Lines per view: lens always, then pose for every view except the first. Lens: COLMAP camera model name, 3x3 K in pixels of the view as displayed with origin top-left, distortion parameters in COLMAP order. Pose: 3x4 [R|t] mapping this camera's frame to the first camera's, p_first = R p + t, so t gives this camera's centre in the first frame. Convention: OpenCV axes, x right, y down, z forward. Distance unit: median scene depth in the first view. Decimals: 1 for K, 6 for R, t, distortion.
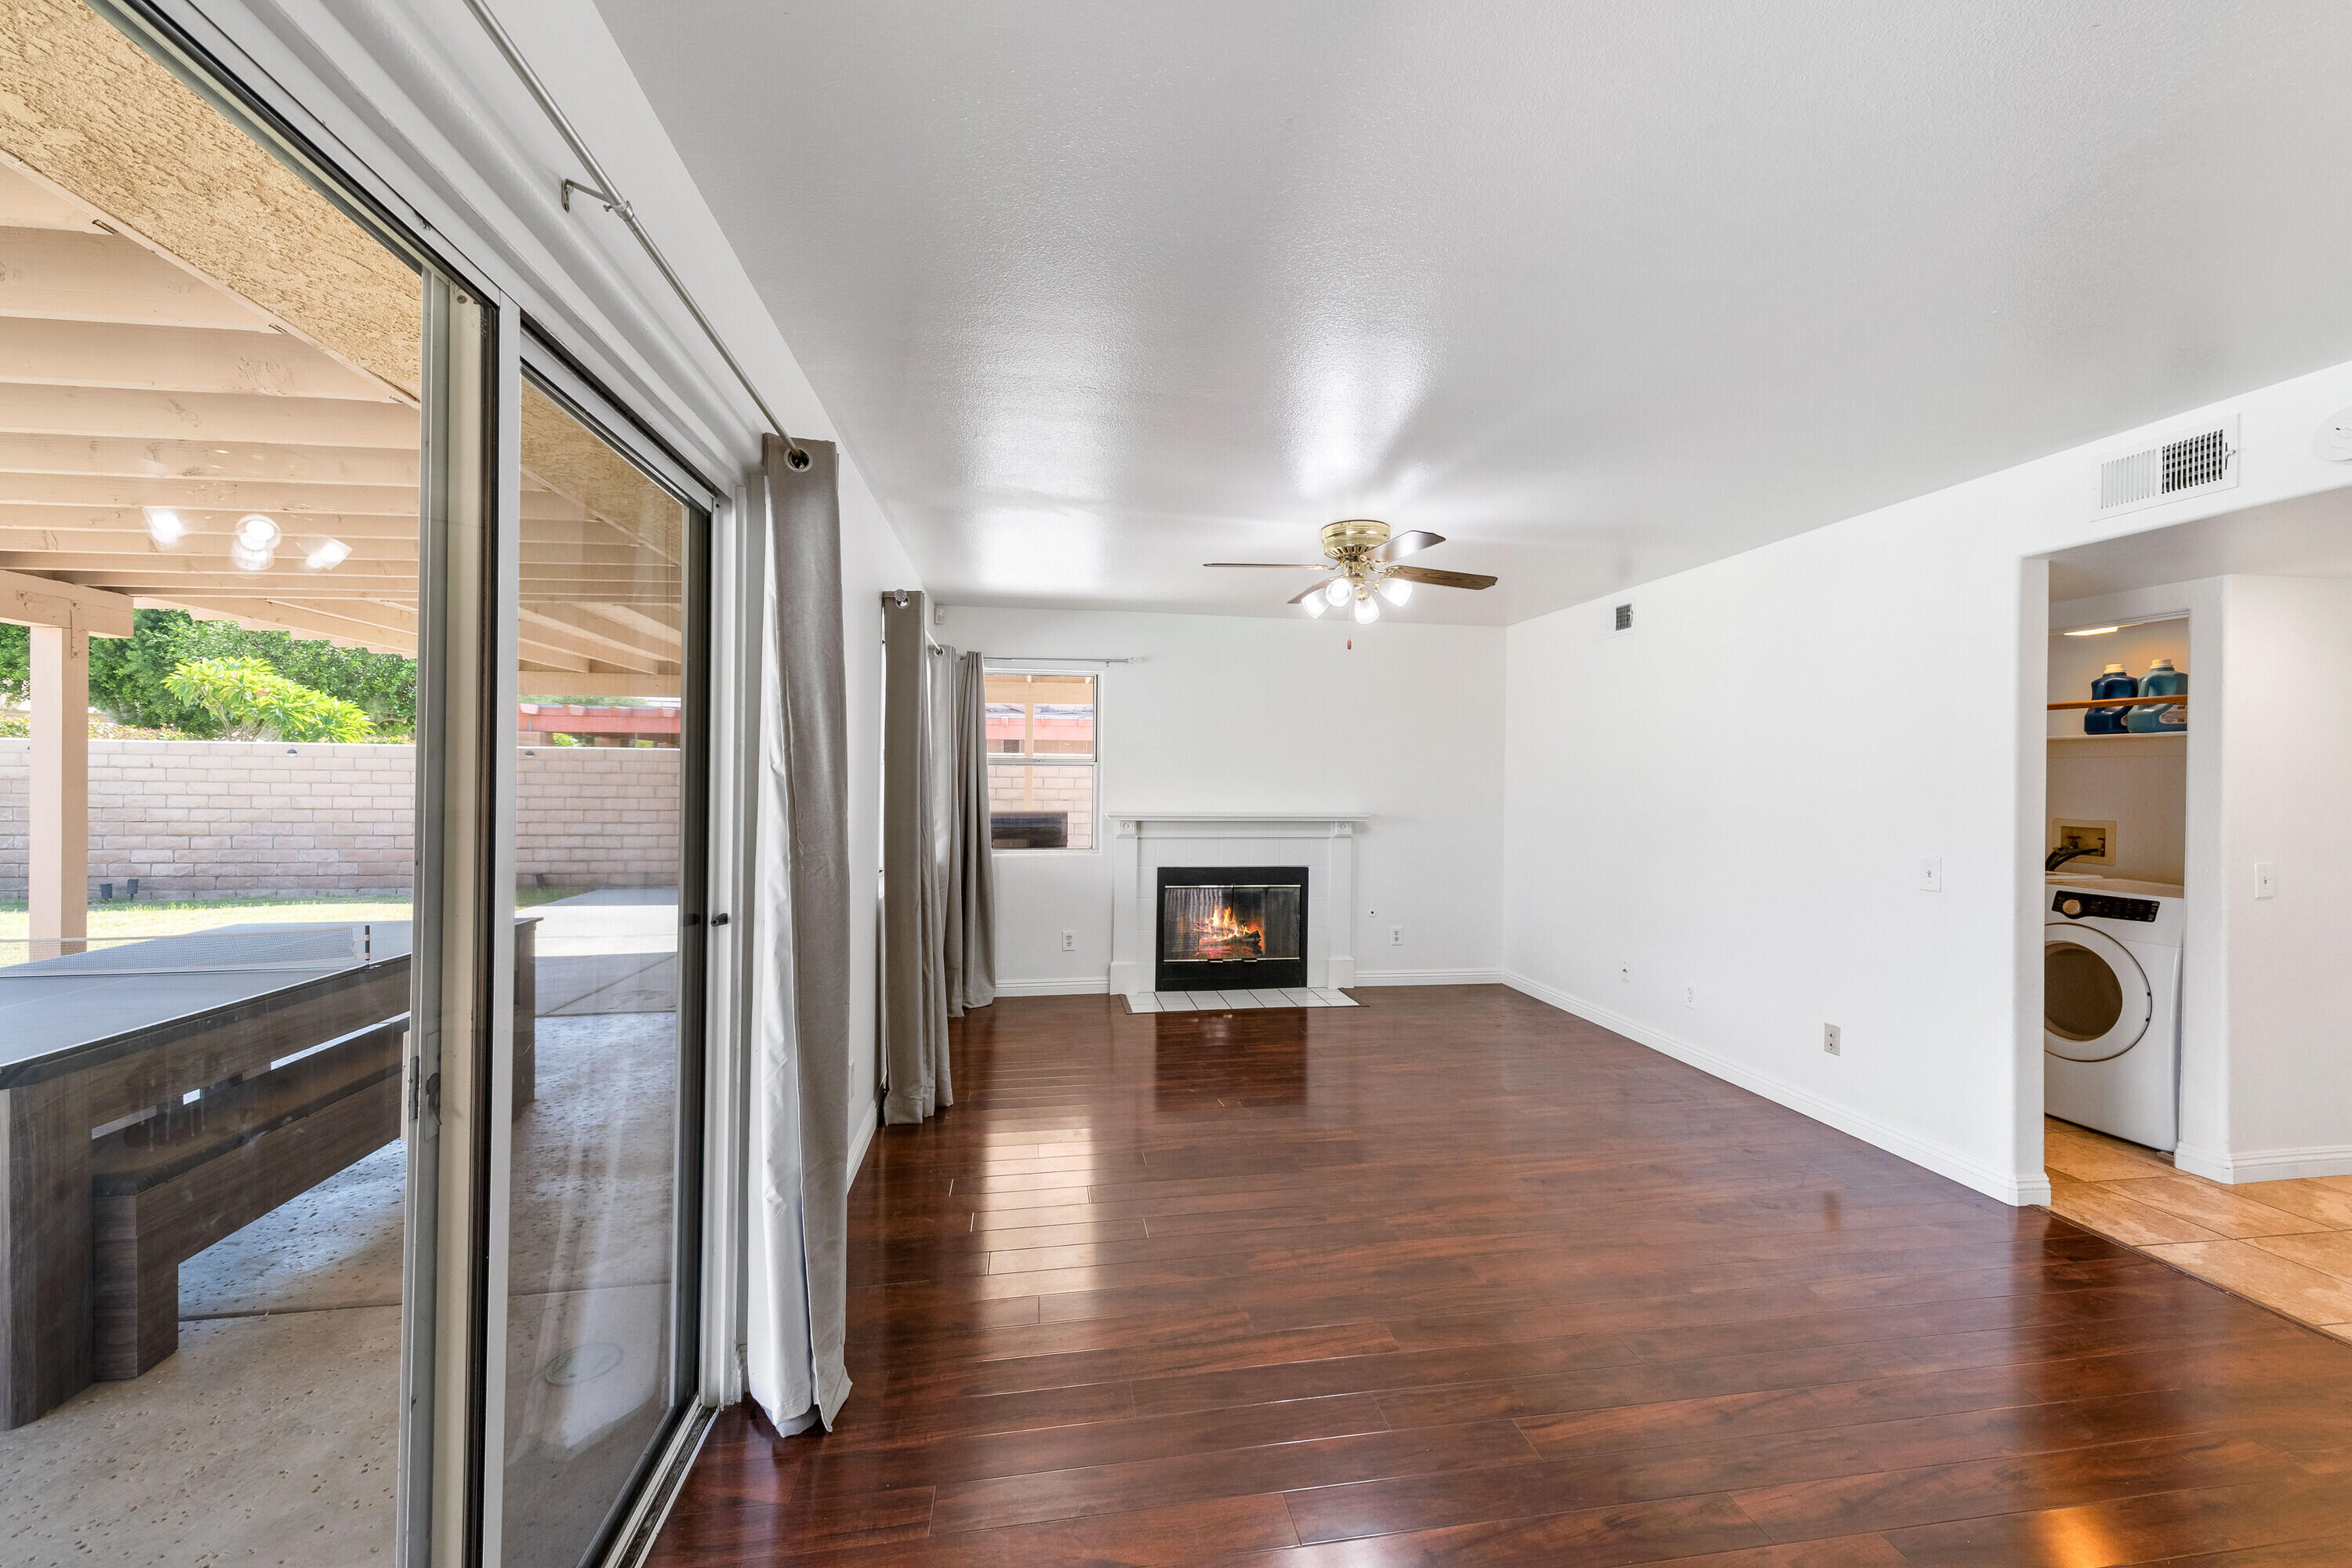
lens RADIAL K [[929.7, 0, 1185.5], [0, 929.7, 781.5], [0, 0, 1]] dist [0.012017, -0.000493]
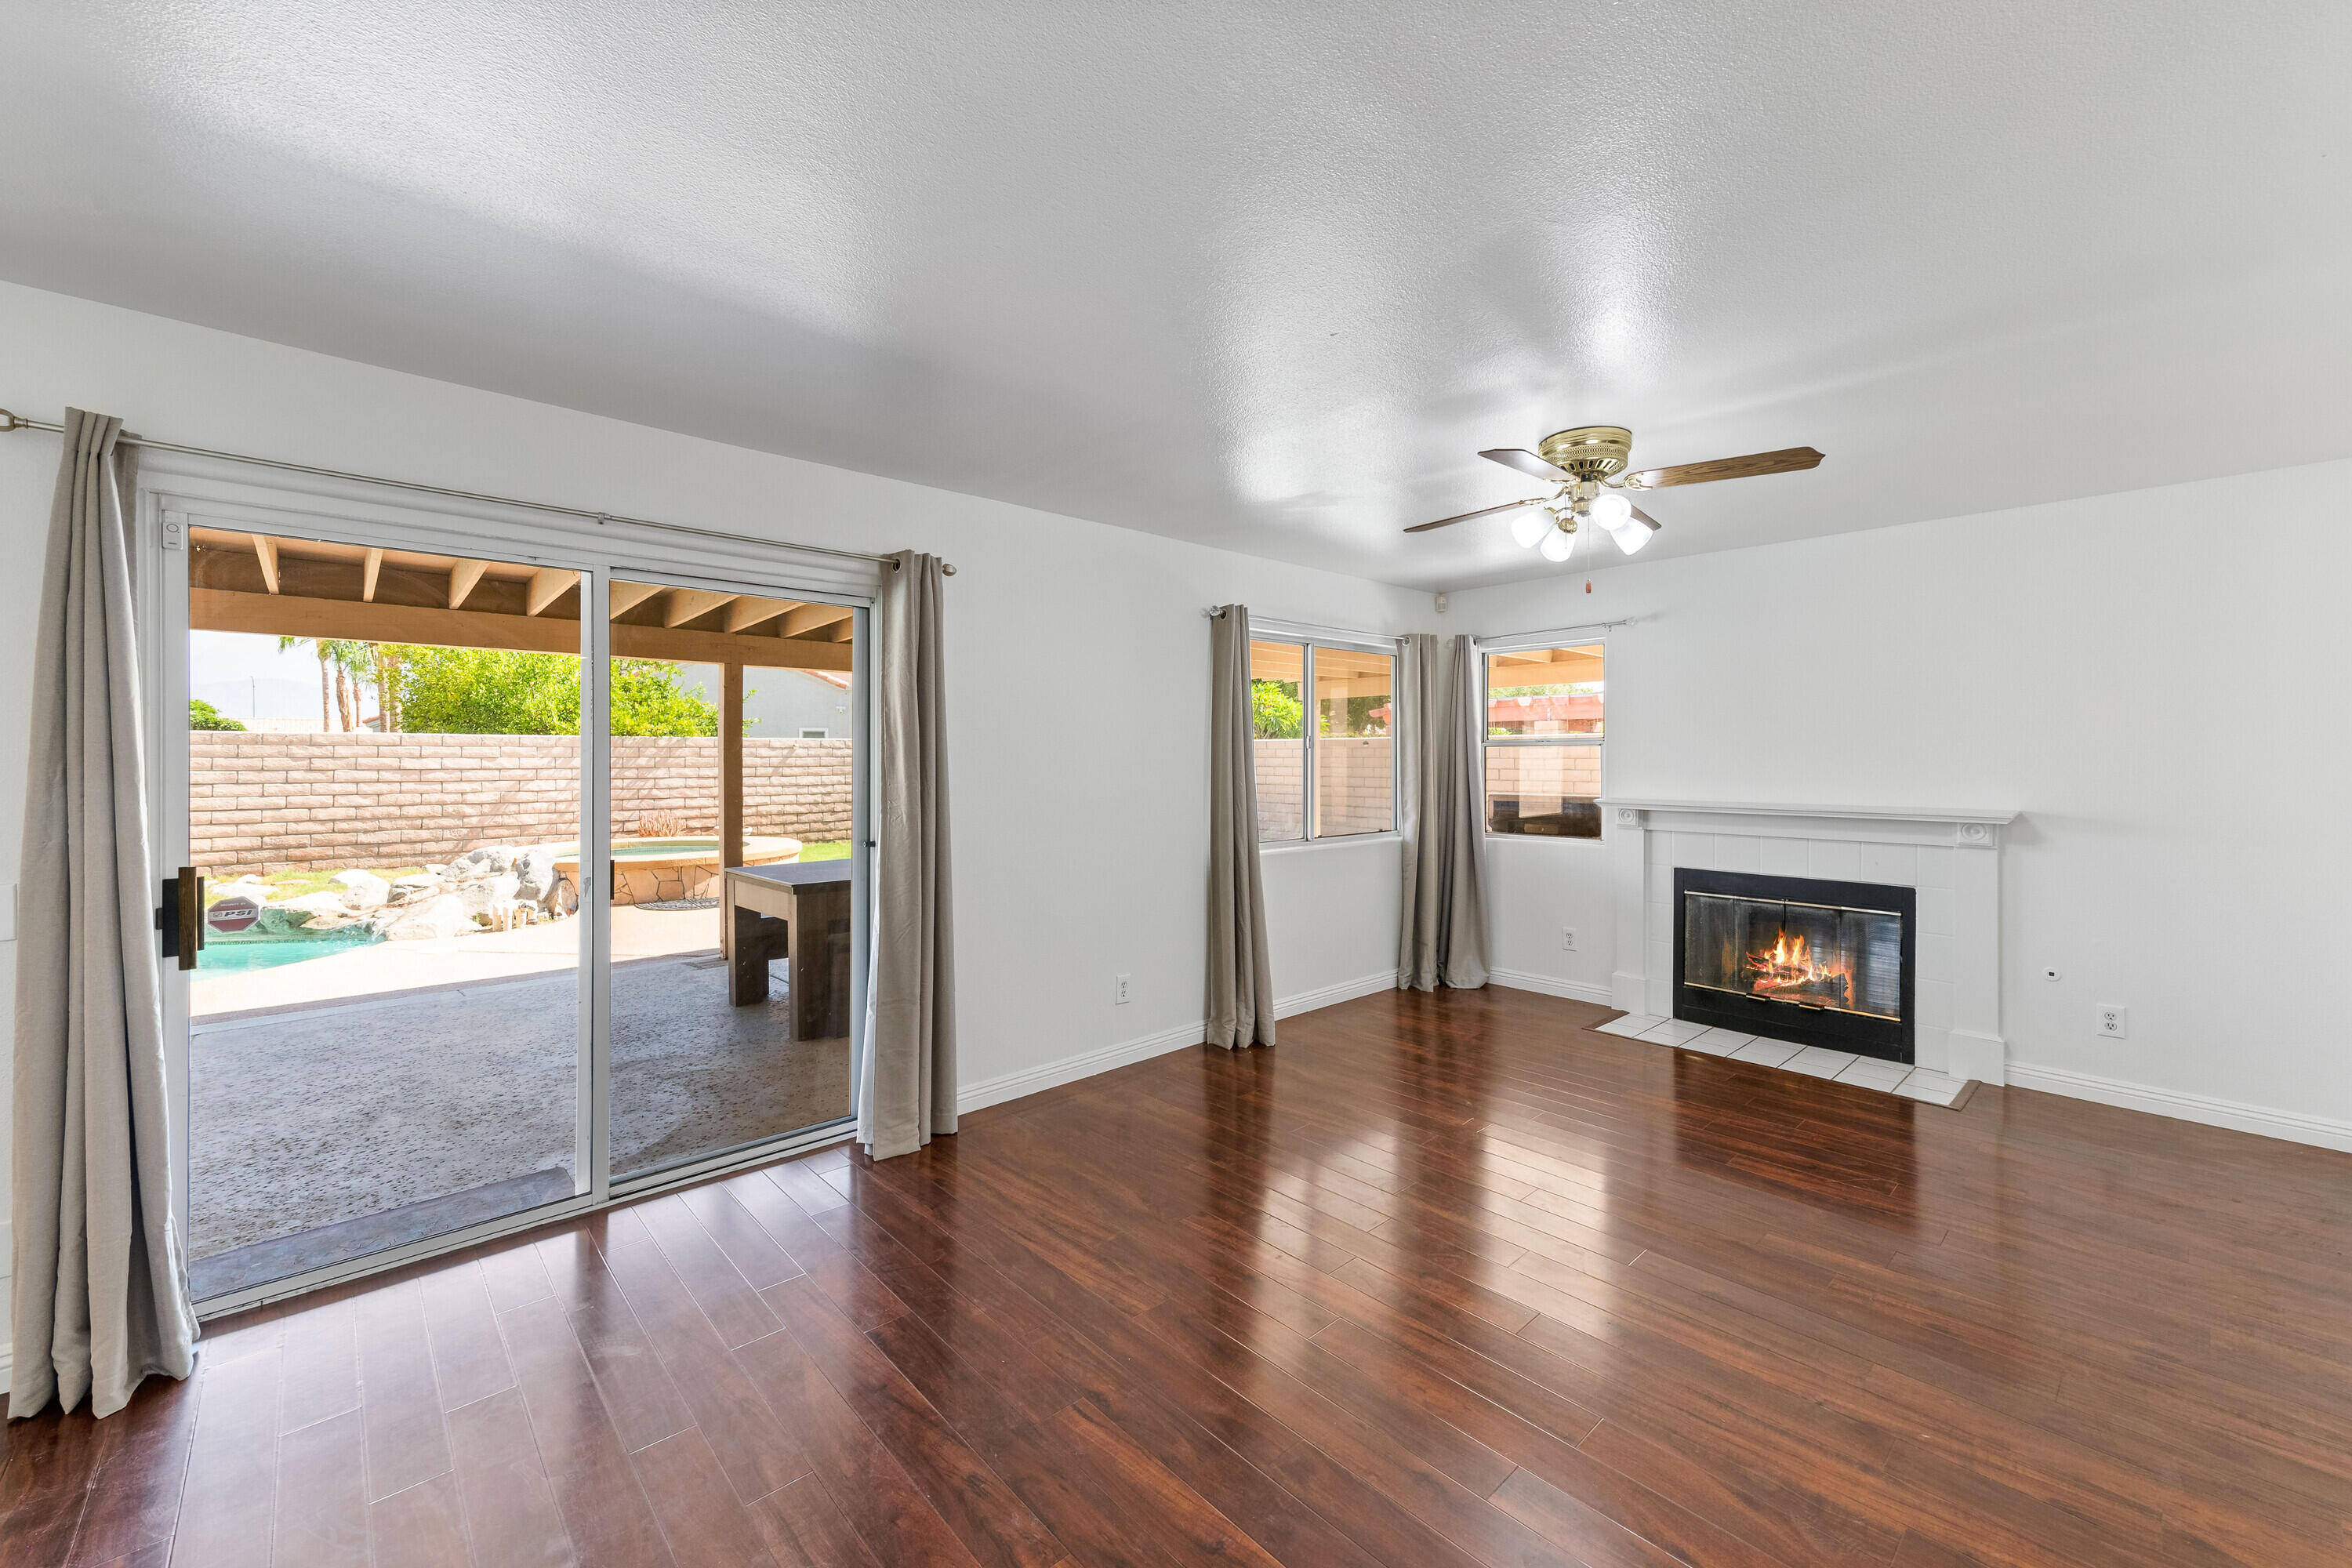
lens RADIAL K [[929.7, 0, 1185.3], [0, 929.7, 772.0], [0, 0, 1]] dist [0.012017, -0.000493]
pose [[0.548435, 0.003163, -0.836187, 0.429765], [0.003127, 0.999978, 0.005833, 0.001401], [0.836187, -0.005814, 0.548413, 0.188164]]
